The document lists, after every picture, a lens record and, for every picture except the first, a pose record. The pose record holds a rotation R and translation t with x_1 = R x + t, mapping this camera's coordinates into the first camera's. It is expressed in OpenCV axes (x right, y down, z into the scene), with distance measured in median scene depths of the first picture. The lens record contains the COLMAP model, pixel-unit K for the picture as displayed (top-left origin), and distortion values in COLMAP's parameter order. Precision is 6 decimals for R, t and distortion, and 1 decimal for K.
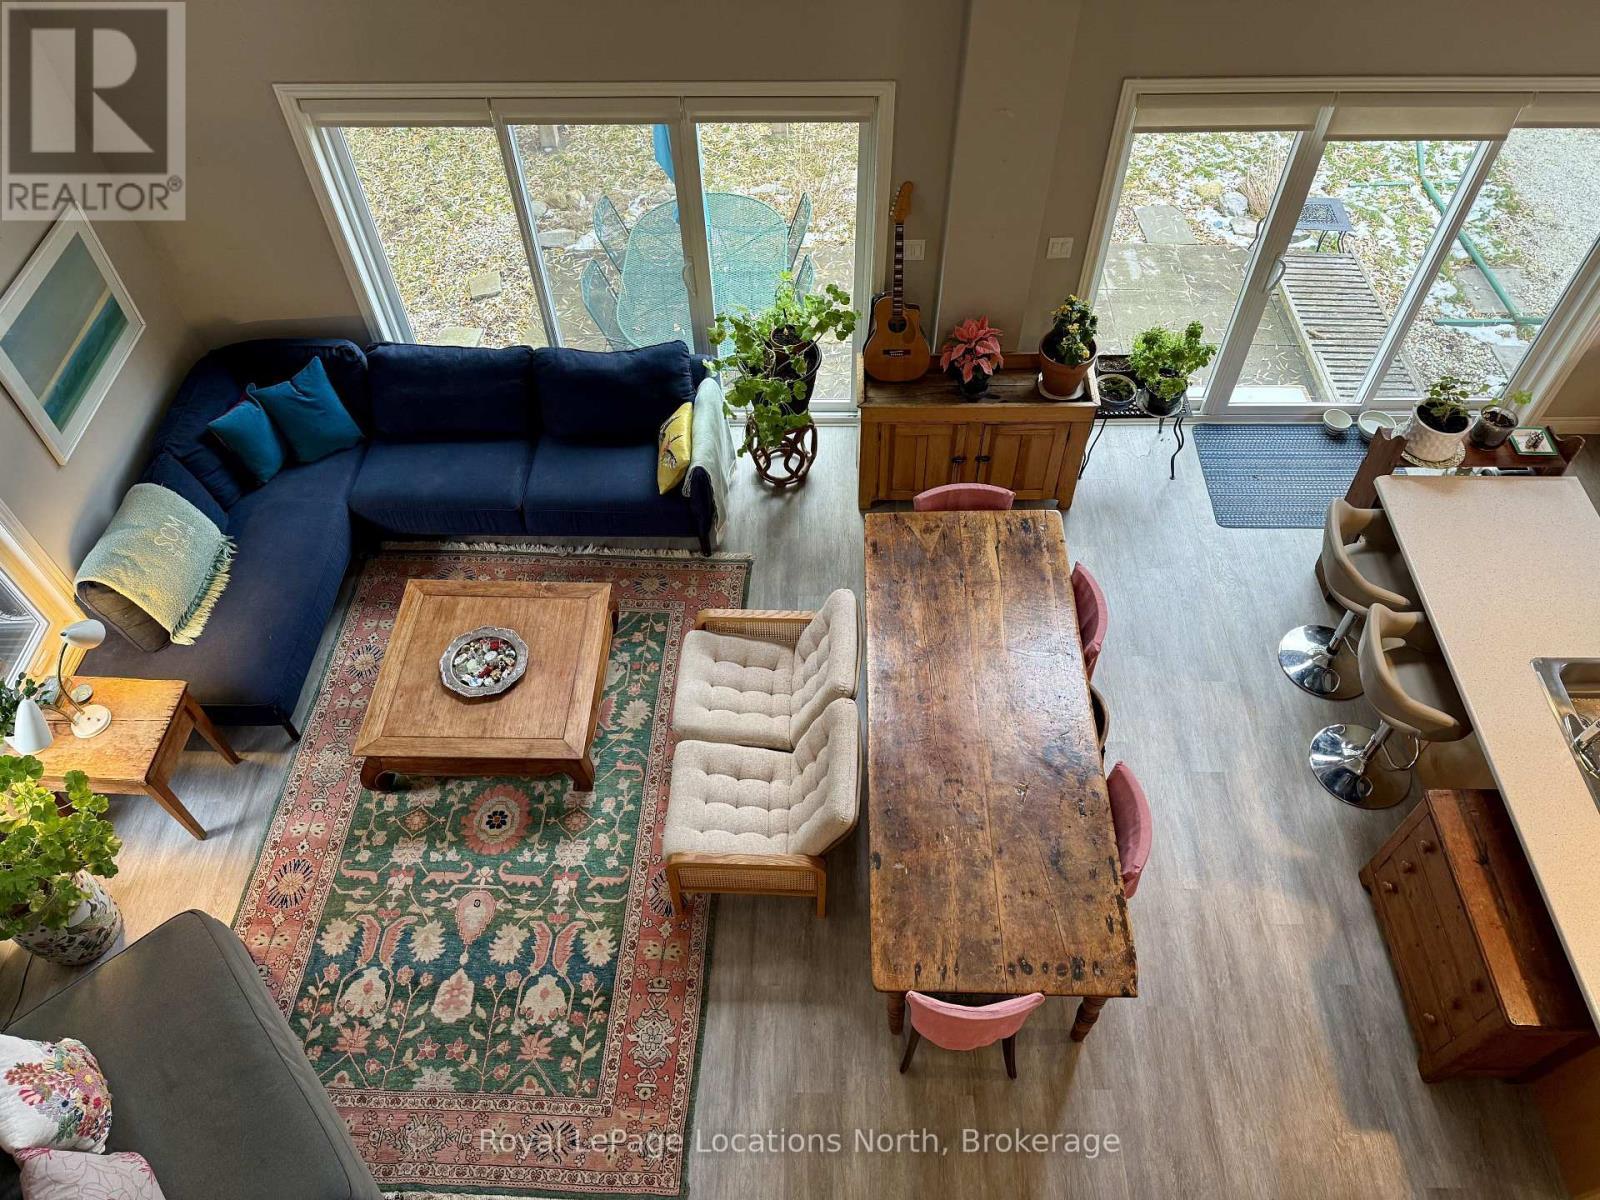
lens RADIAL K [[1170.9, 0, 819.9], [0, 1170.9, 604.7], [0, 0, 1]] dist [0.071444, -0.153675]
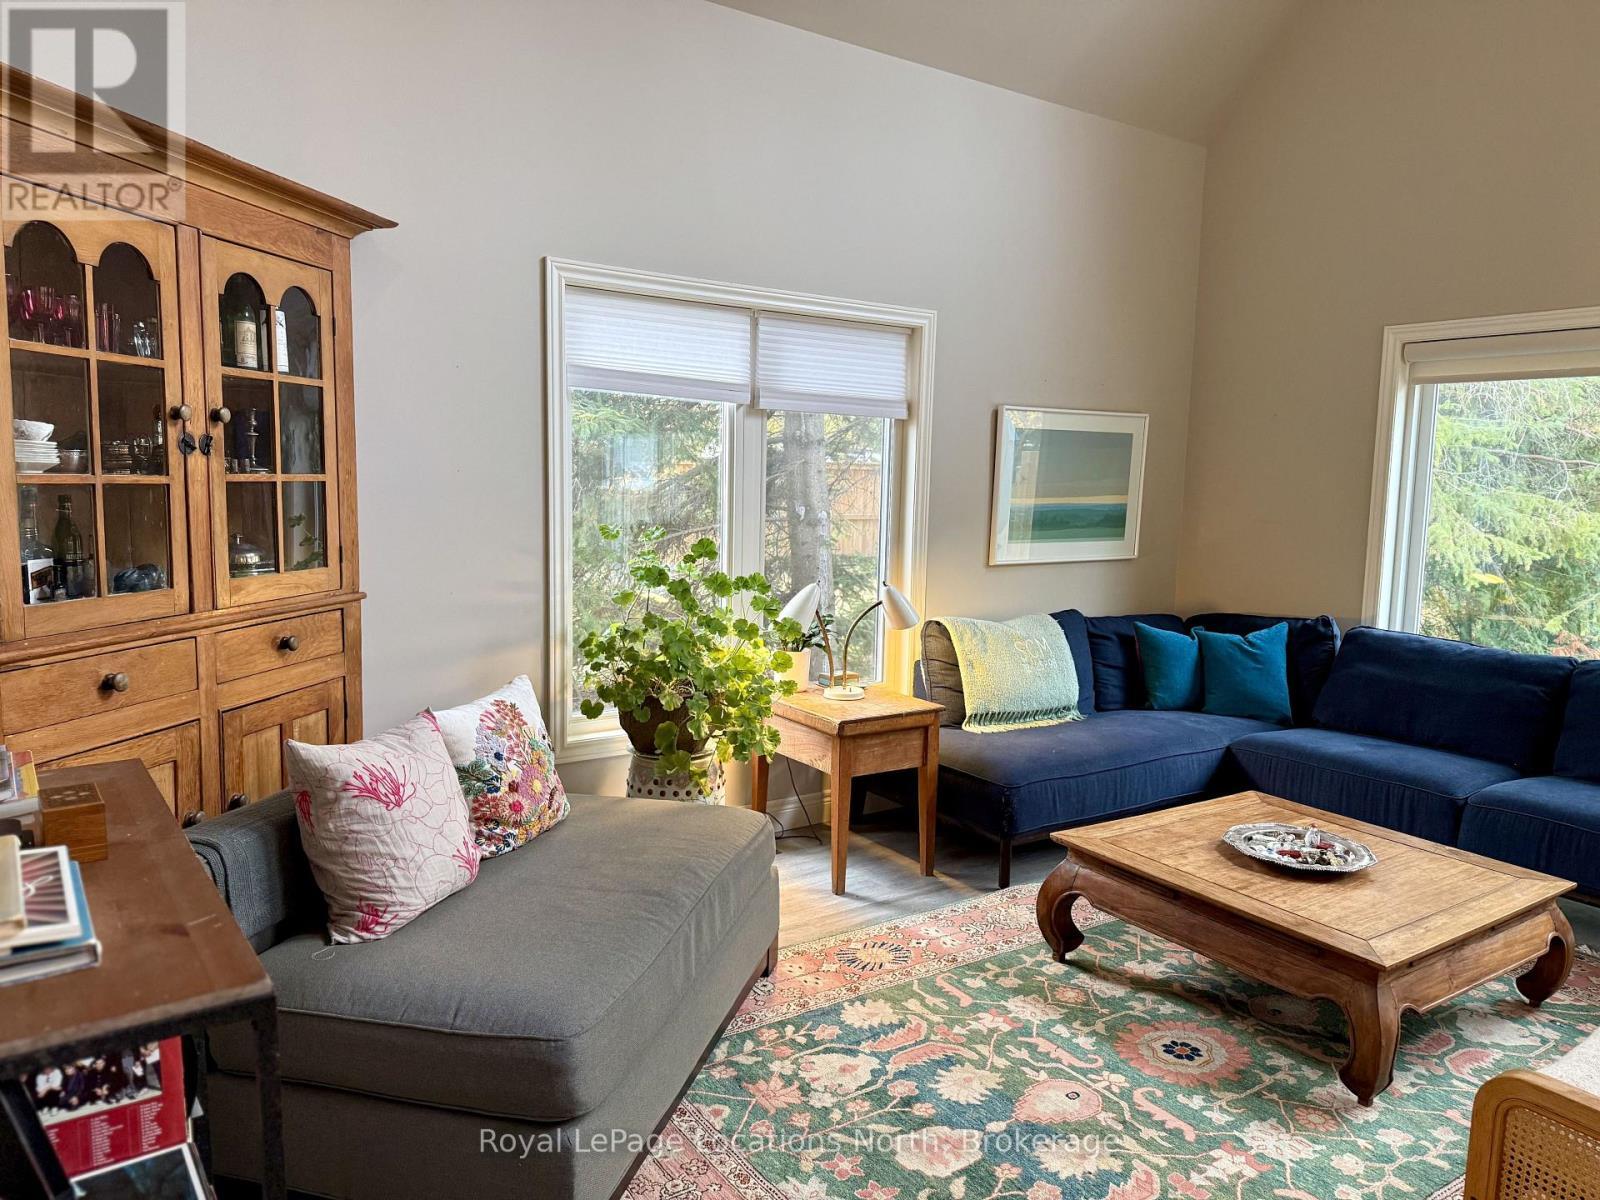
lens RADIAL K [[1133.3, 0, 794.4], [0, 1133.3, 585.7], [0, 0, 1]] dist [0.106604, -0.132449]
pose [[0.588120, 0.109190, -0.801369, 0.033765], [-0.673708, 0.614350, -0.410722, 0.409078], [0.447474, 0.781442, 0.434873, 0.522613]]
